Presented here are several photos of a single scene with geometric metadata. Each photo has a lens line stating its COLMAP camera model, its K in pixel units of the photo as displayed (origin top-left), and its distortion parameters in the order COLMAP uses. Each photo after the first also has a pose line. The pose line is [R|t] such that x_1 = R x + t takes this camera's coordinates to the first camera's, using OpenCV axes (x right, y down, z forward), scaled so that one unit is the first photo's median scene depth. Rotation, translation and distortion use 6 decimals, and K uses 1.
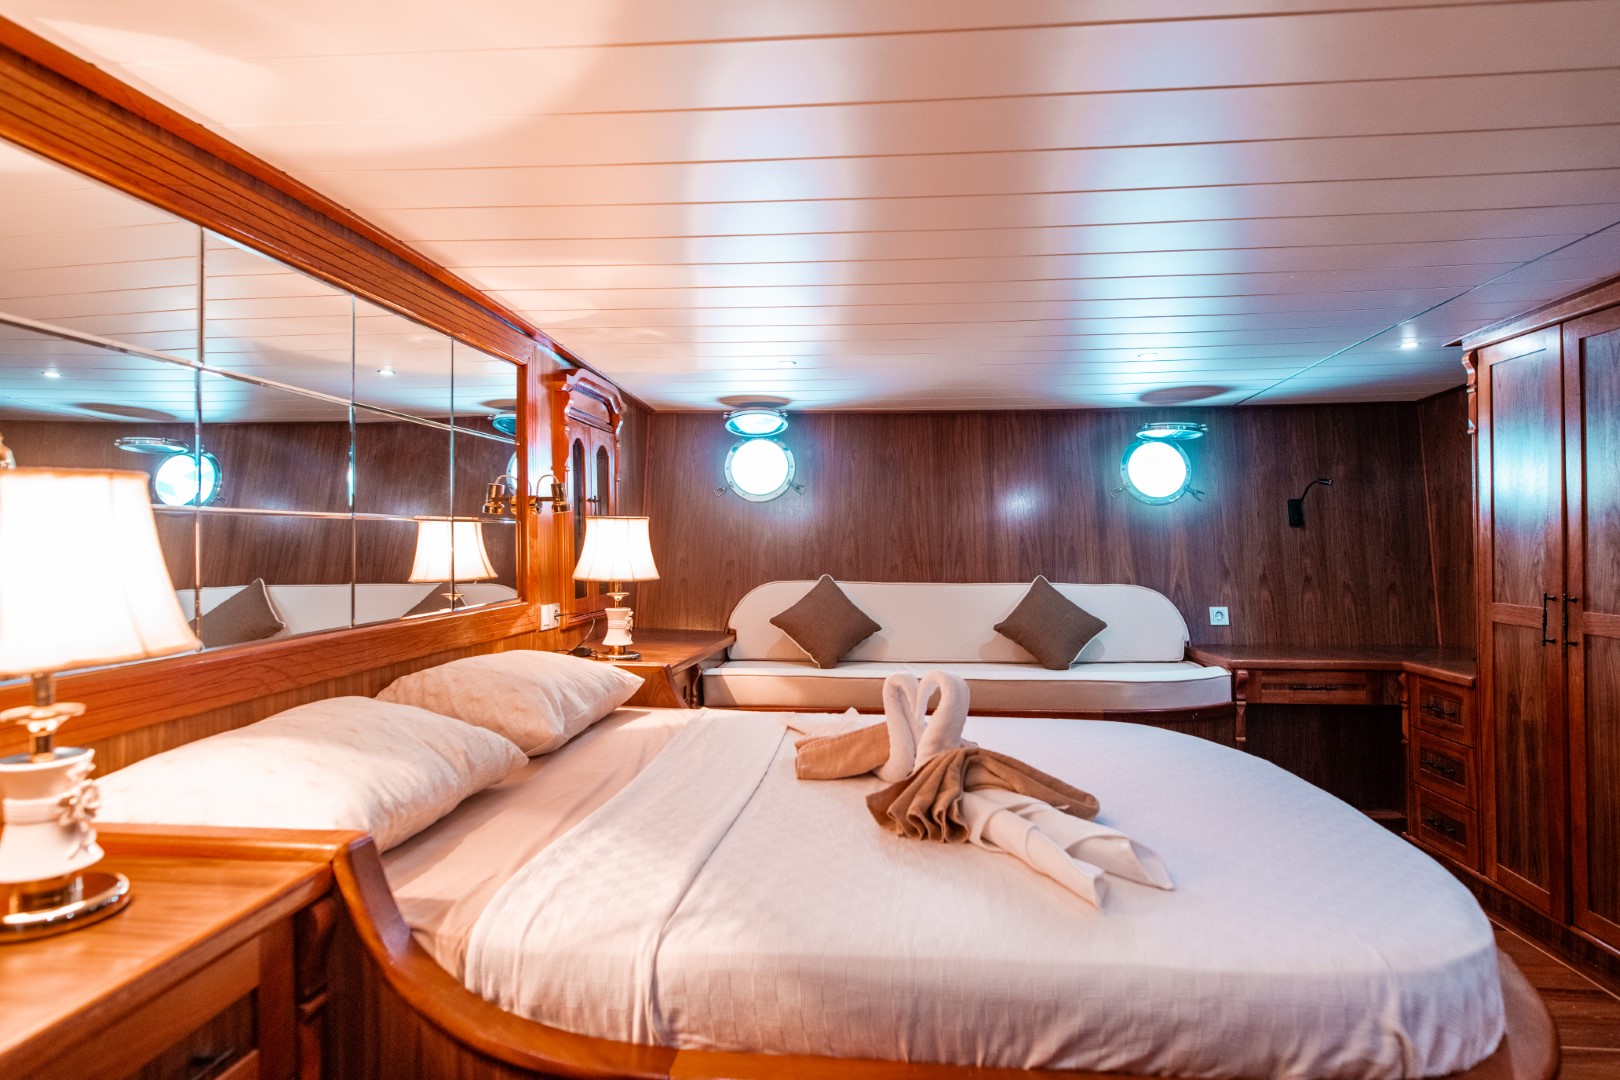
lens RADIAL K [[928.1, 0, 815.9], [0, 928.1, 525.1], [0, 0, 1]] dist [0.001184, -0.000910]
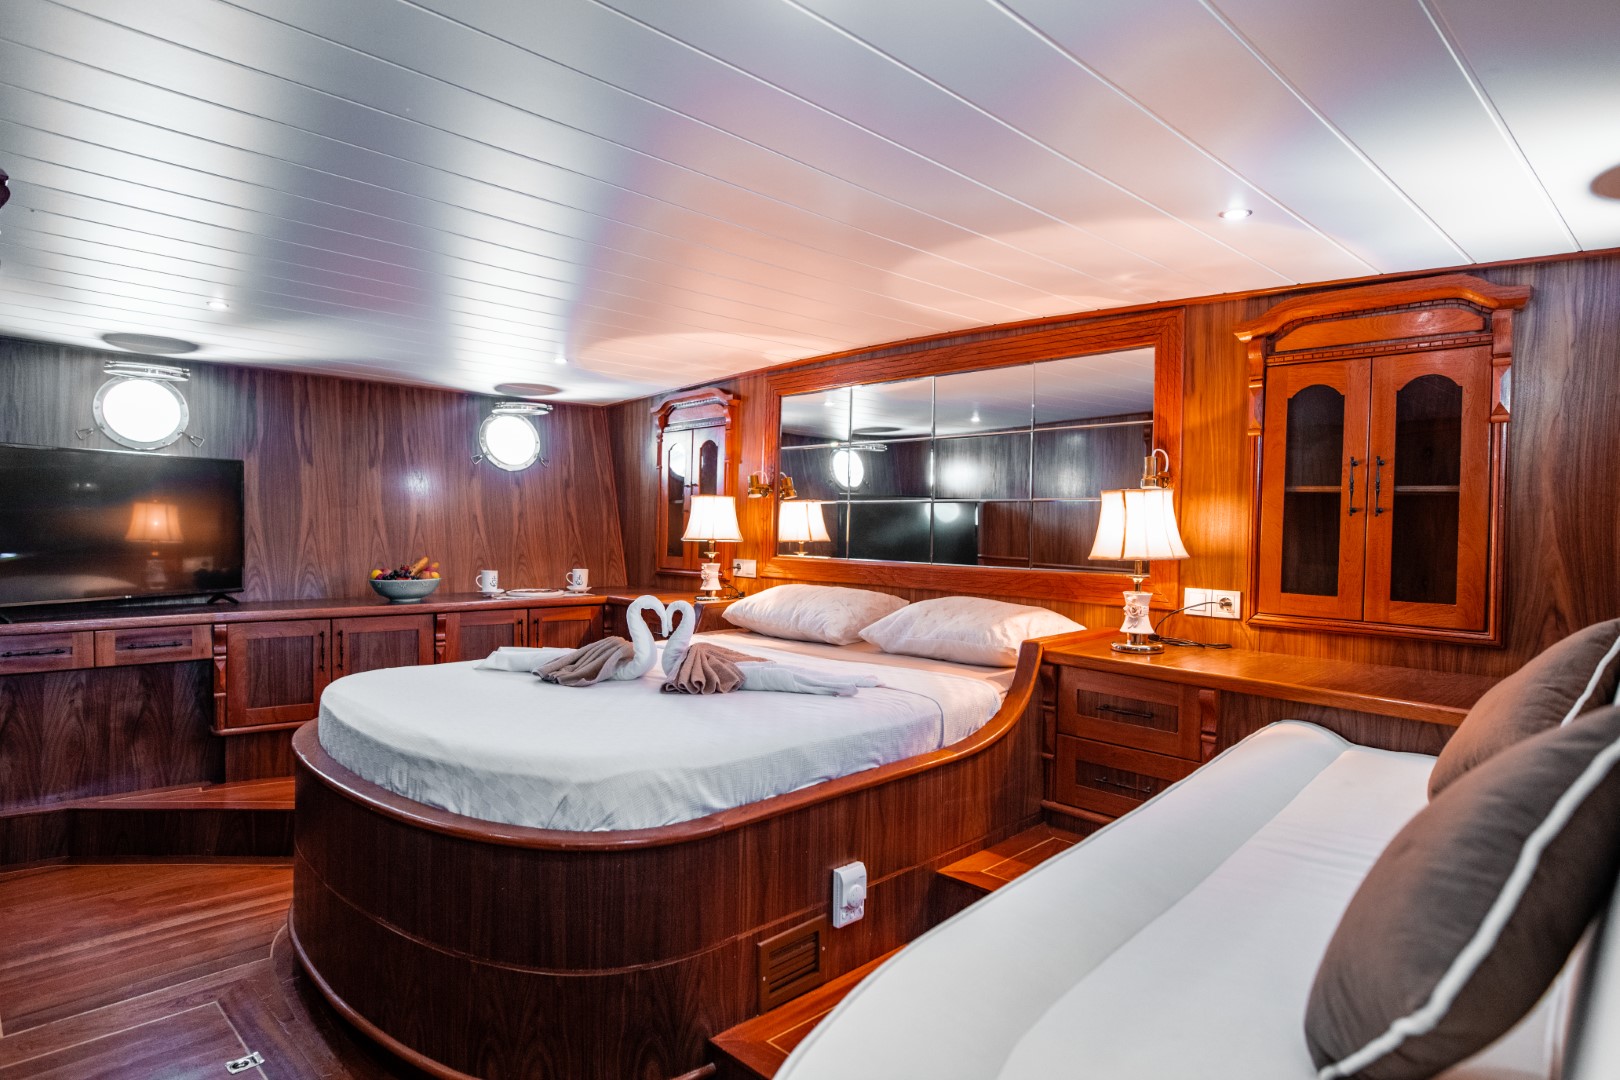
lens RADIAL K [[928.1, 0, 812.6], [0, 928.1, 531.0], [0, 0, 1]] dist [0.001184, -0.000910]
pose [[-0.657786, -0.001340, -0.753203, 1.299164], [-0.003163, 0.999995, 0.000983, 0.060457], [0.753198, 0.003029, -0.657787, 2.622838]]
